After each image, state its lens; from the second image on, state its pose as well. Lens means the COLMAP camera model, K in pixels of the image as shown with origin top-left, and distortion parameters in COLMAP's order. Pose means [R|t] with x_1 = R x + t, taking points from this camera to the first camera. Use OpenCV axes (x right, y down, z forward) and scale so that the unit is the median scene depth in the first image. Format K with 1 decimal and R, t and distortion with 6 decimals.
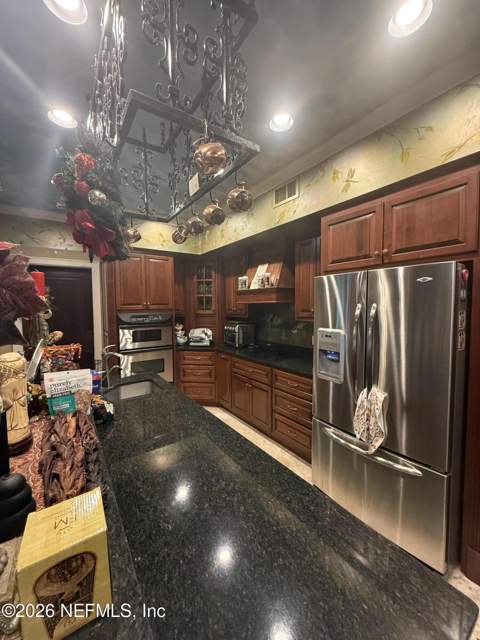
lens RADIAL K [[255.9, 0, 241.3], [0, 255.9, 315.4], [0, 0, 1]] dist [0.002080, 0.000154]
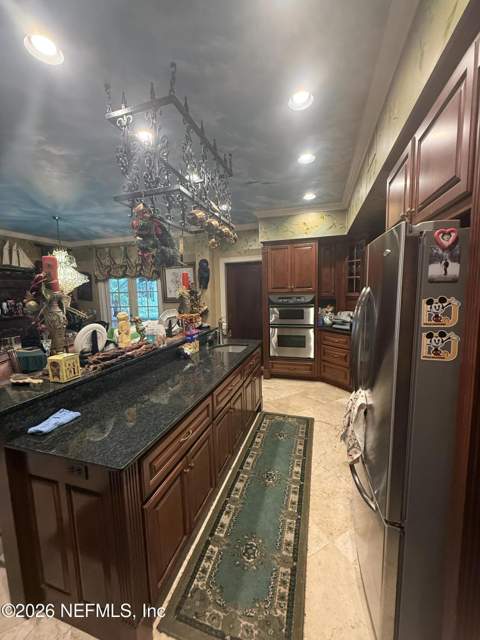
lens RADIAL K [[255.9, 0, 240.8], [0, 255.9, 318.1], [0, 0, 1]] dist [0.002080, 0.000154]
pose [[0.604792, 0.082108, -0.792139, 0.416381], [-0.013111, 0.995563, 0.093183, -0.010382], [0.796276, -0.045971, 0.603185, 0.098799]]
